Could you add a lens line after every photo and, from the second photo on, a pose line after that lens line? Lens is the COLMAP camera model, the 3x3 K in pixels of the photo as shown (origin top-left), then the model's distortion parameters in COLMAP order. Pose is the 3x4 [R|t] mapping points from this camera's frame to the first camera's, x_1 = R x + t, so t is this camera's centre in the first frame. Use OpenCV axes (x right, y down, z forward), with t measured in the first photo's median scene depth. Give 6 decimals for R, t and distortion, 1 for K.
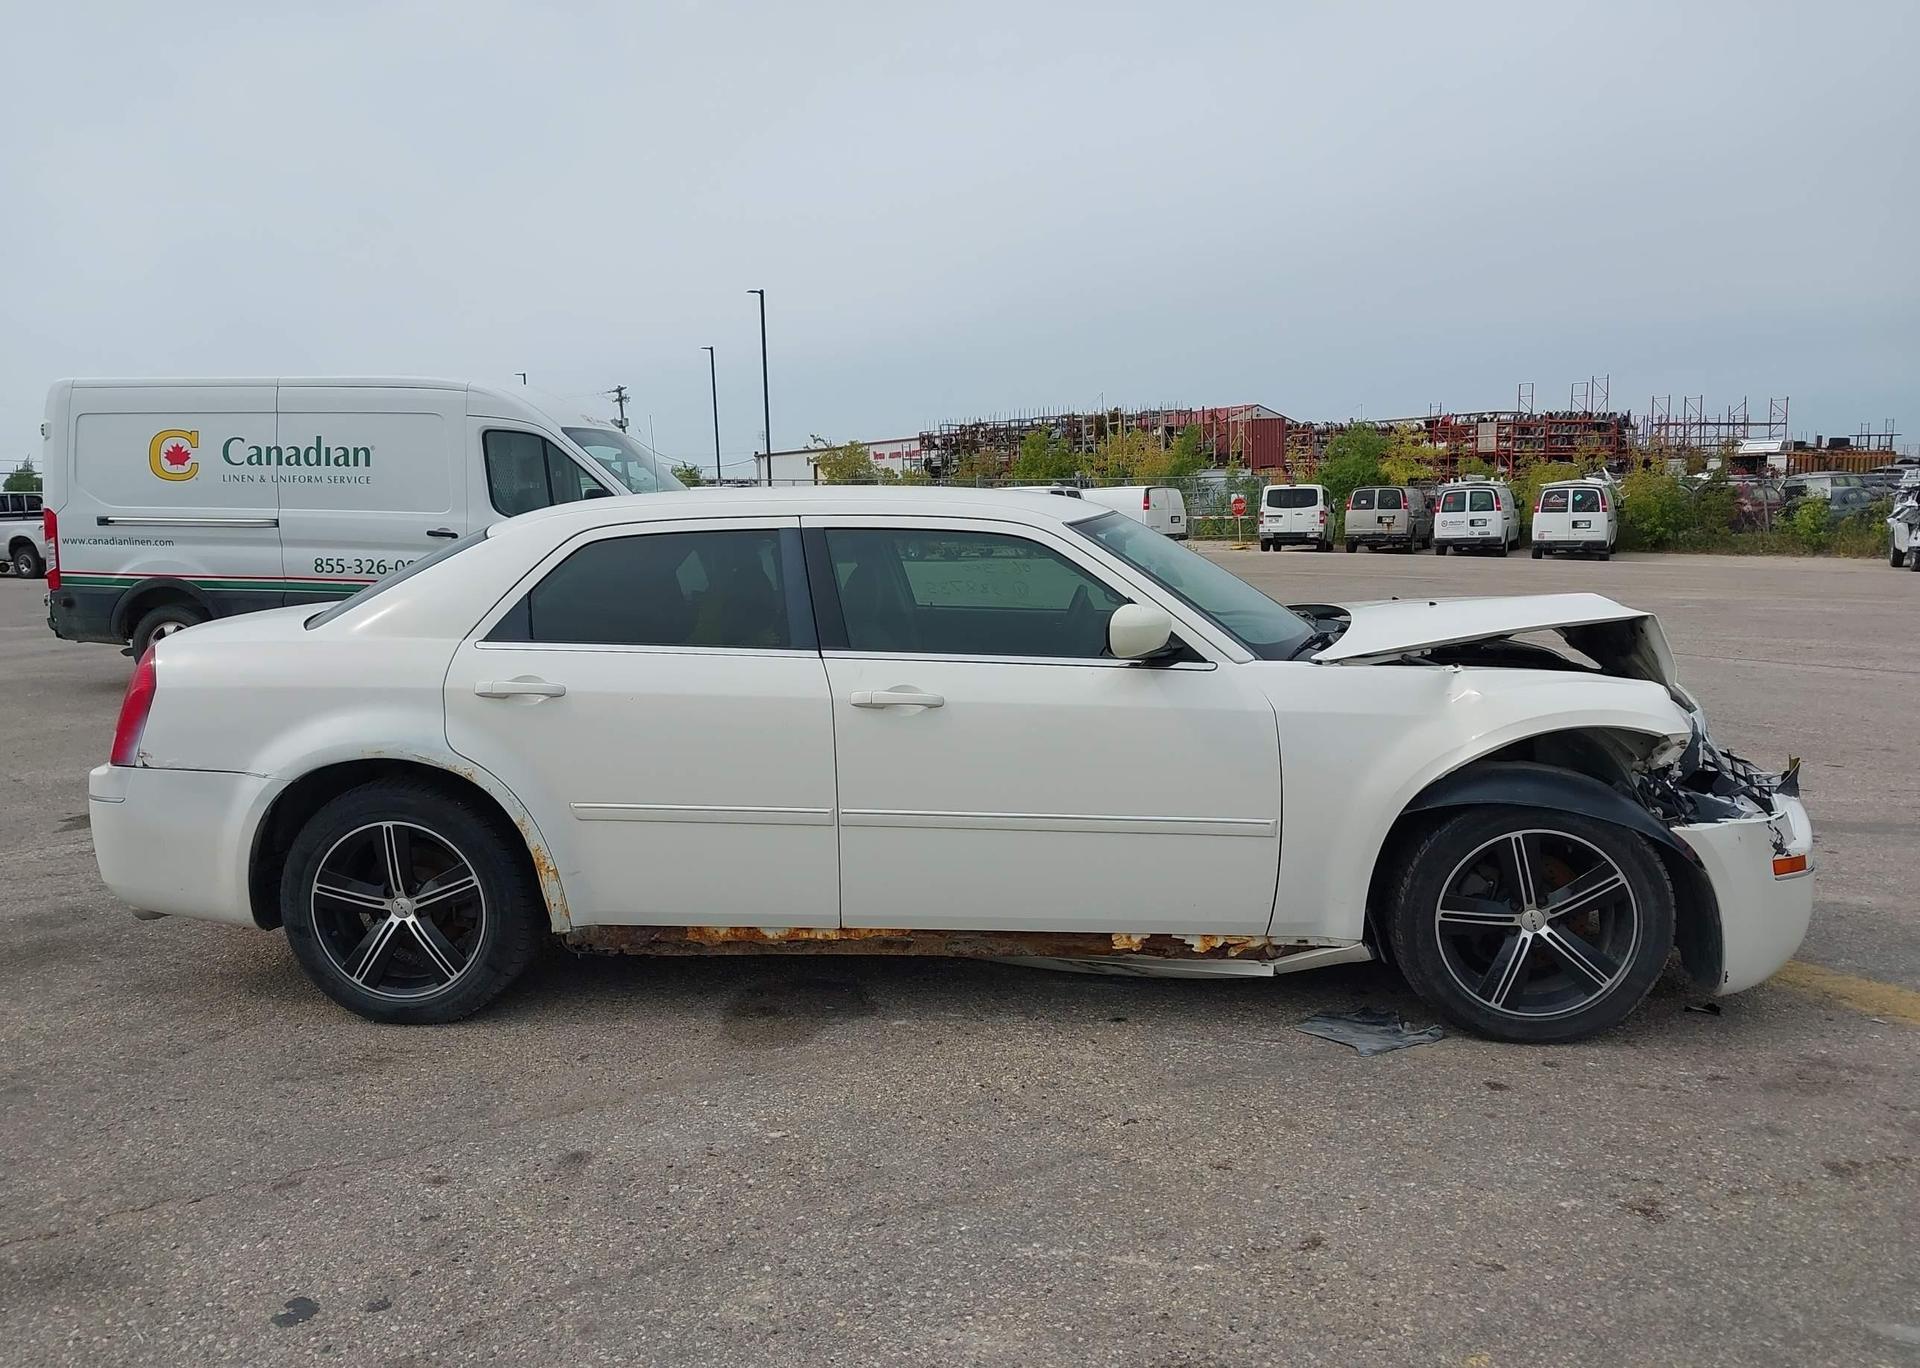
lens RADIAL K [[1546.8, 0, 951.5], [0, 1546.8, 679.4], [0, 0, 1]] dist [0.138259, -0.328852]
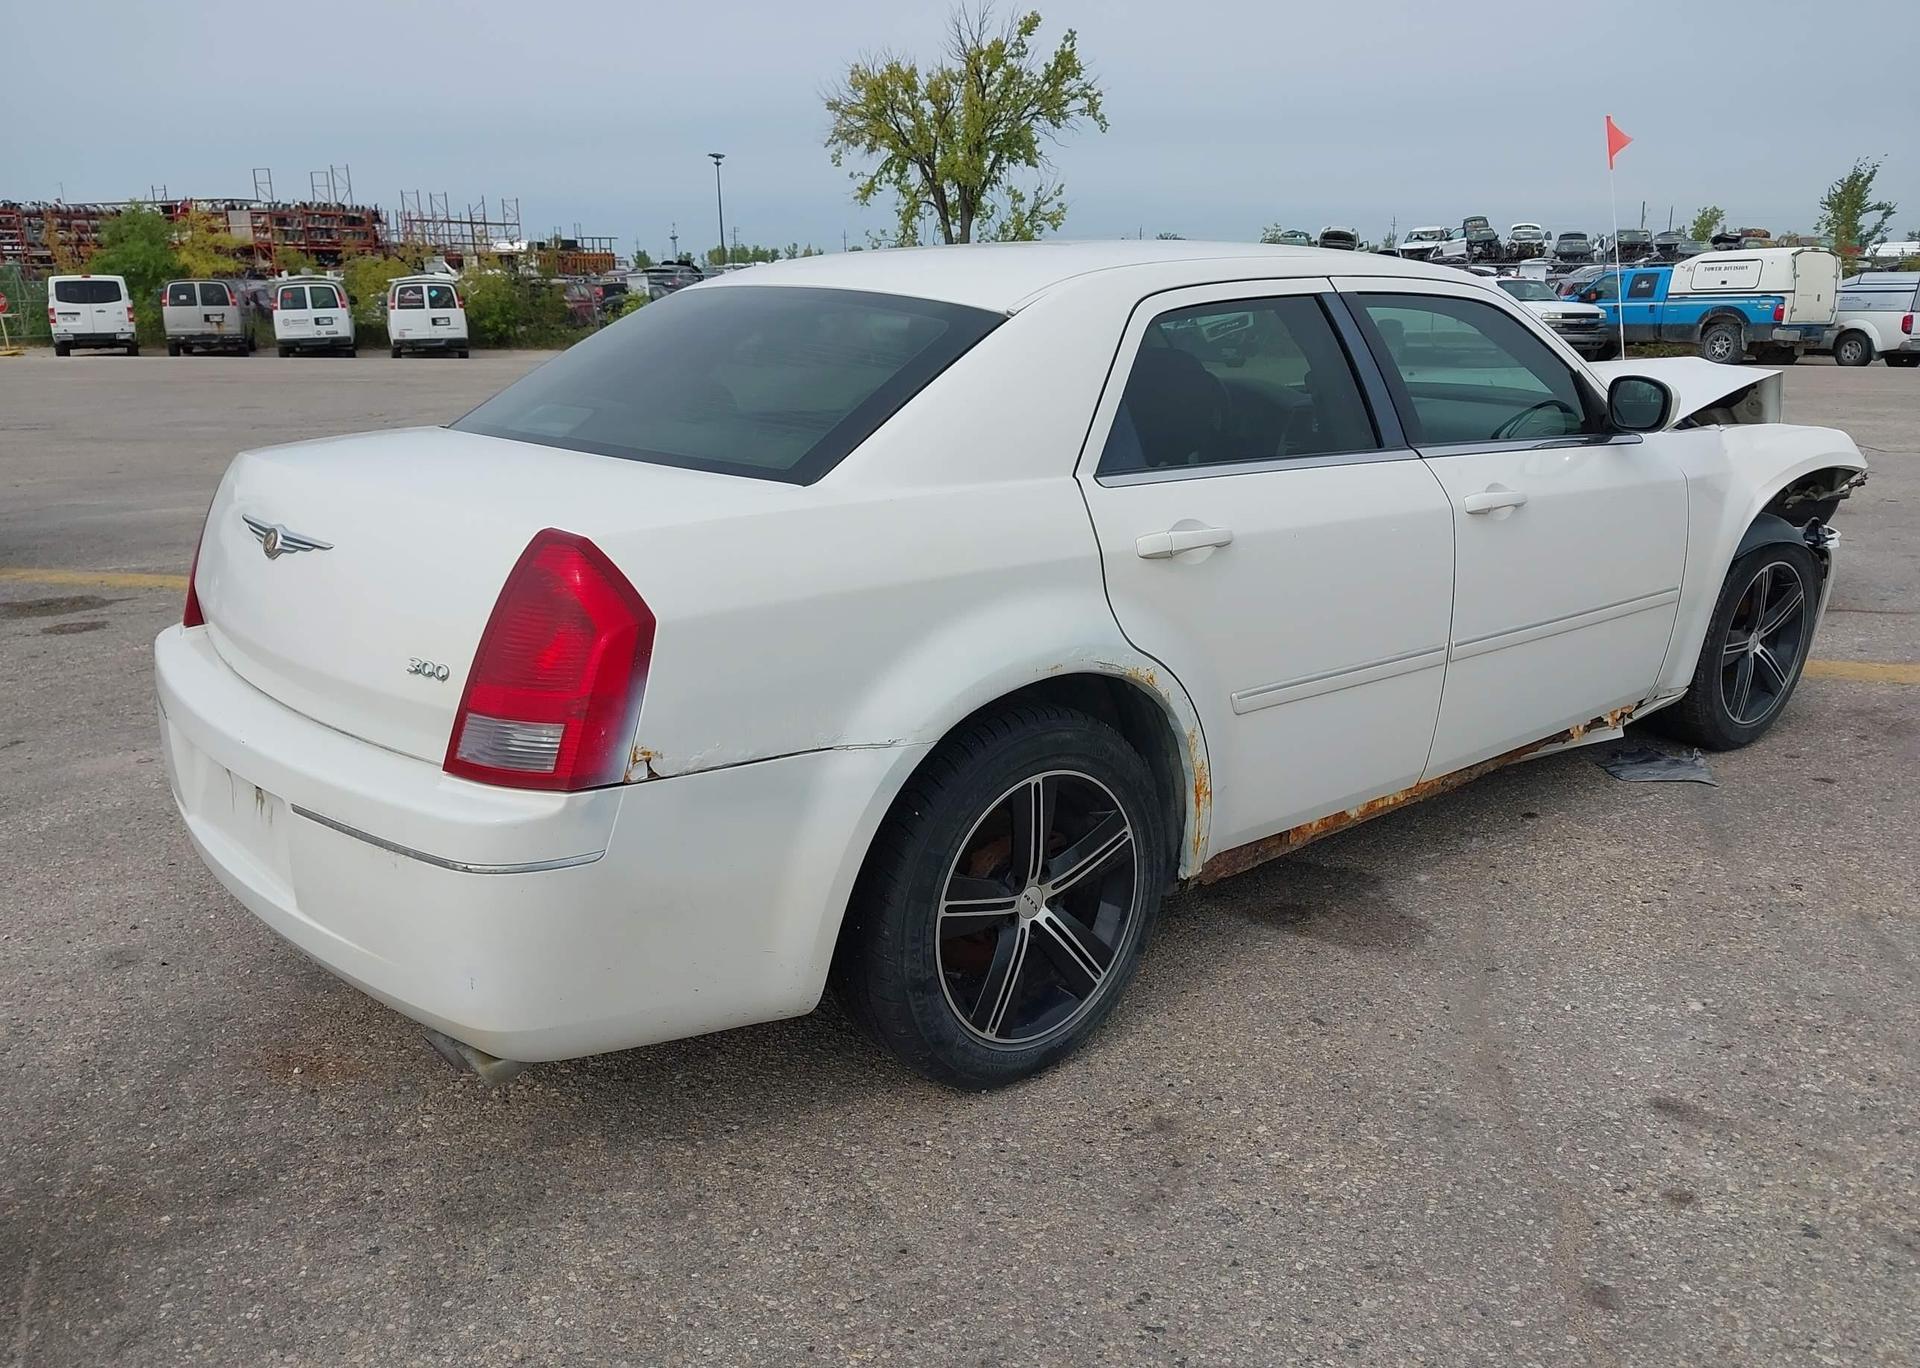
lens RADIAL K [[1563.3, 0, 956.6], [0, 1563.3, 679.1], [0, 0, 1]] dist [0.011291, -0.007997]
pose [[0.686819, -0.171277, 0.706359, -0.316133], [0.082892, 0.983955, 0.157990, -0.018956], [-0.722086, -0.049959, 0.689997, 0.228094]]
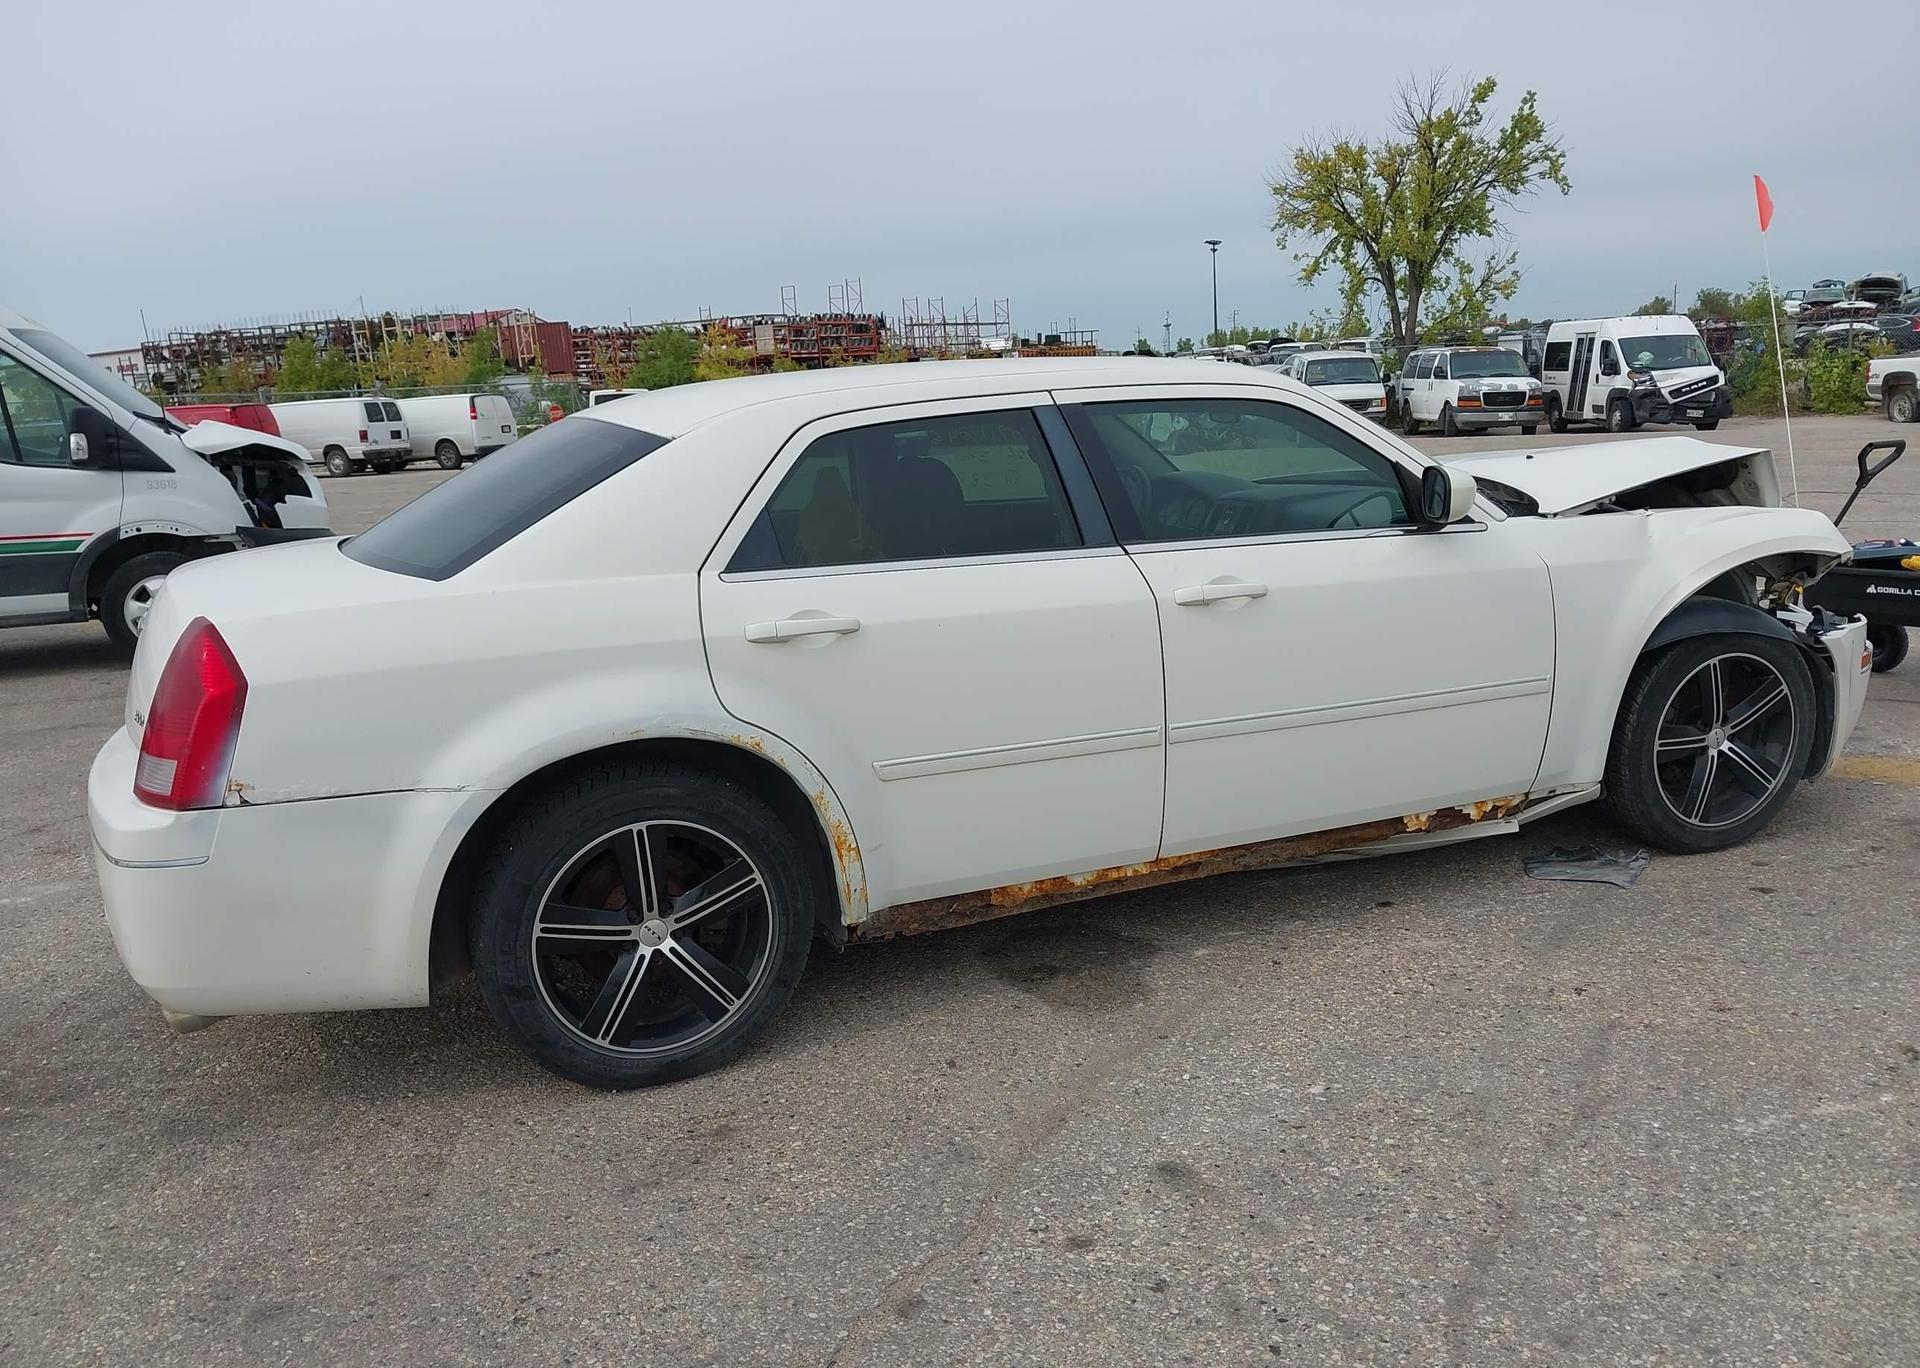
lens RADIAL K [[1548.1, 0, 960.0], [0, 1548.1, 684.0], [0, 0, 1]] dist [0.082530, -0.145774]
pose [[0.880300, -0.122426, 0.458350, -0.214855], [0.094625, 0.992027, 0.083237, -0.008664], [-0.464886, -0.029902, 0.884866, 0.104947]]
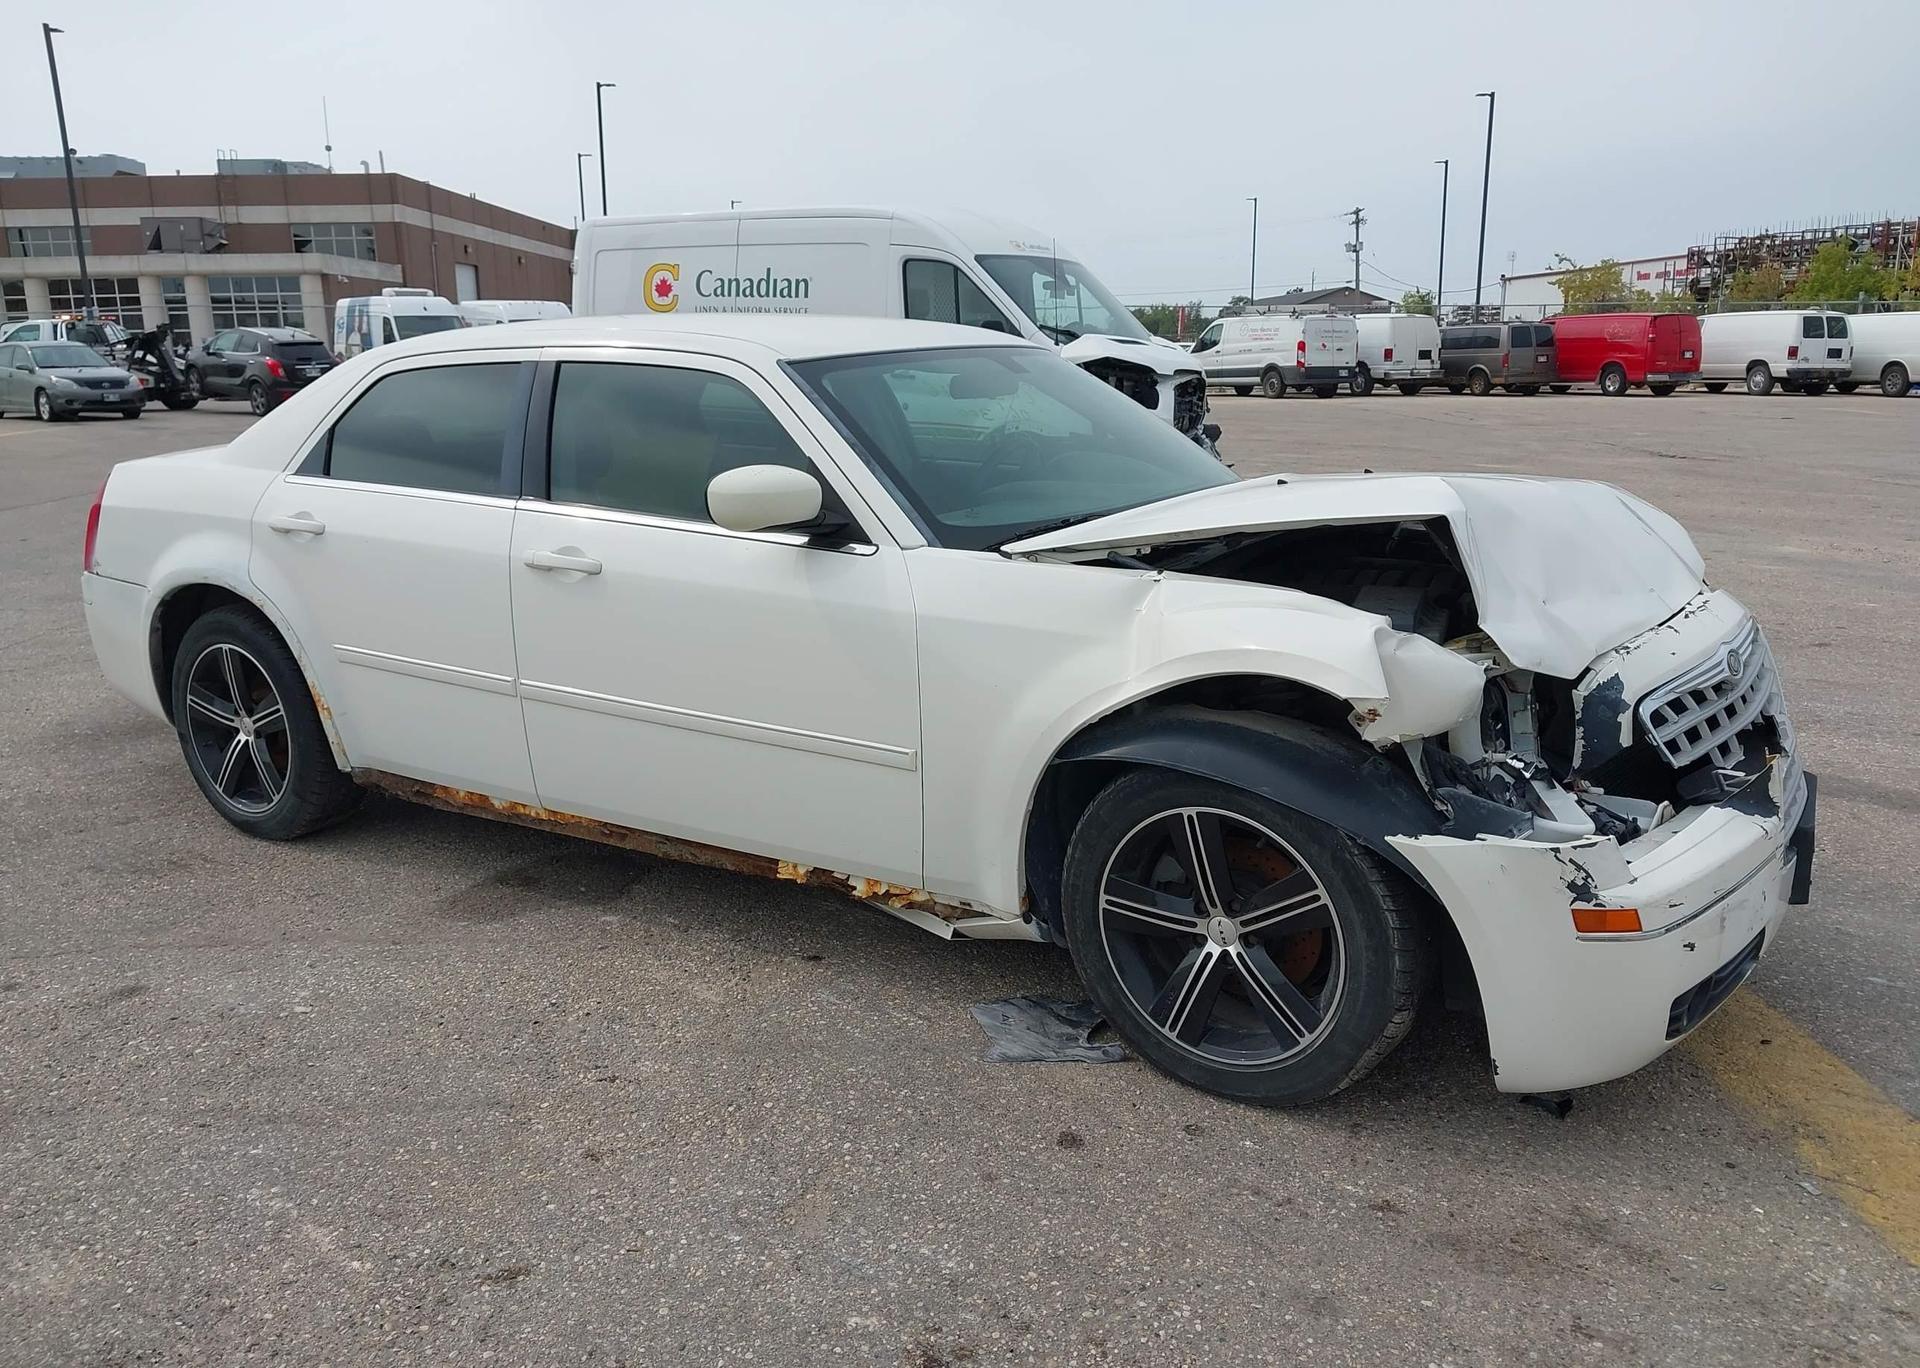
lens RADIAL K [[1556.1, 0, 957.9], [0, 1556.1, 675.5], [0, 0, 1]] dist [0.029167, -0.038141]
pose [[0.883889, 0.104712, -0.455824, 0.213000], [-0.056398, 0.991366, 0.118376, -0.015378], [0.464284, -0.078924, 0.882163, 0.116554]]
